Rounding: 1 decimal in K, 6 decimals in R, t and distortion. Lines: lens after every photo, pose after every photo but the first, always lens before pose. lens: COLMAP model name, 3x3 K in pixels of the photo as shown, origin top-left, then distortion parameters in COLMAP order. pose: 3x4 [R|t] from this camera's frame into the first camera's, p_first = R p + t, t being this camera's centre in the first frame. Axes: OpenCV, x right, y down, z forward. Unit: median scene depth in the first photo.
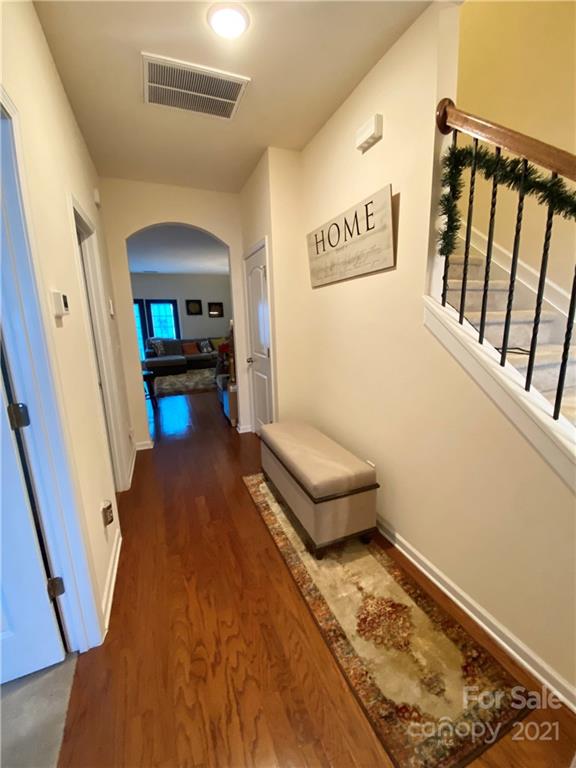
lens RADIAL K [[307.7, 0, 288.0], [0, 307.7, 384.0], [0, 0, 1]] dist [0.012507, -0.017167]
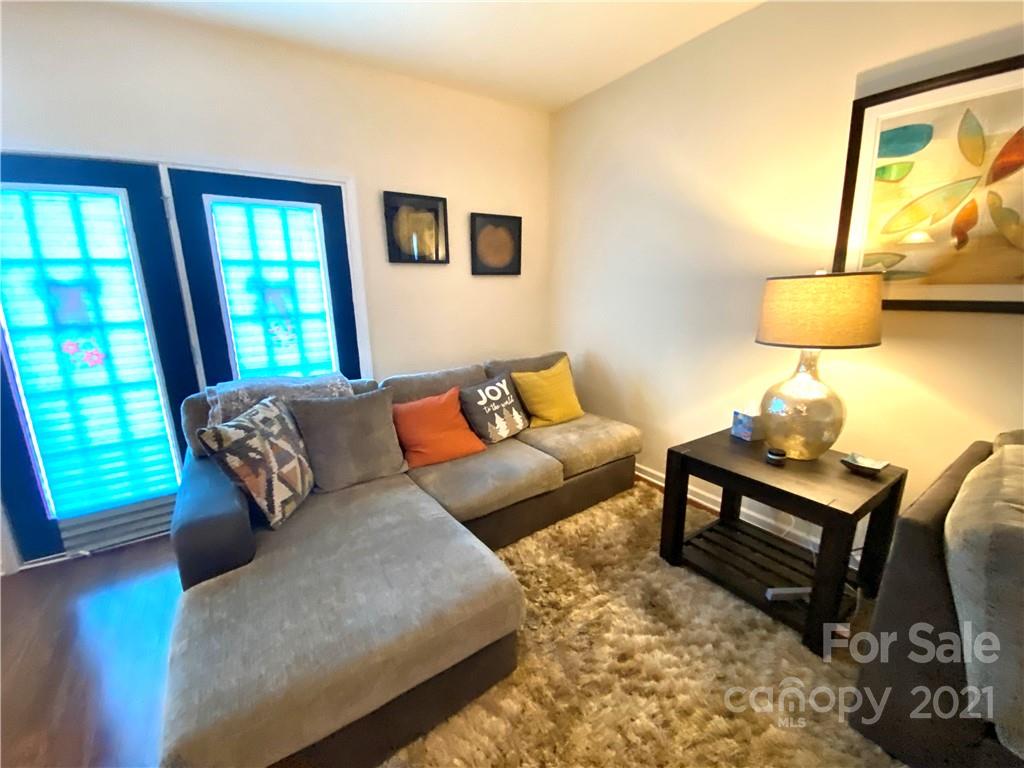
lens RADIAL K [[410.2, 0, 512.0], [0, 410.2, 384.0], [0, 0, 1]] dist [0.012507, -0.017167]
pose [[0.978115, -0.035627, 0.204991, -0.313507], [0.029529, 0.999028, 0.032731, -0.145935], [-0.205957, -0.025961, 0.978217, 0.704611]]
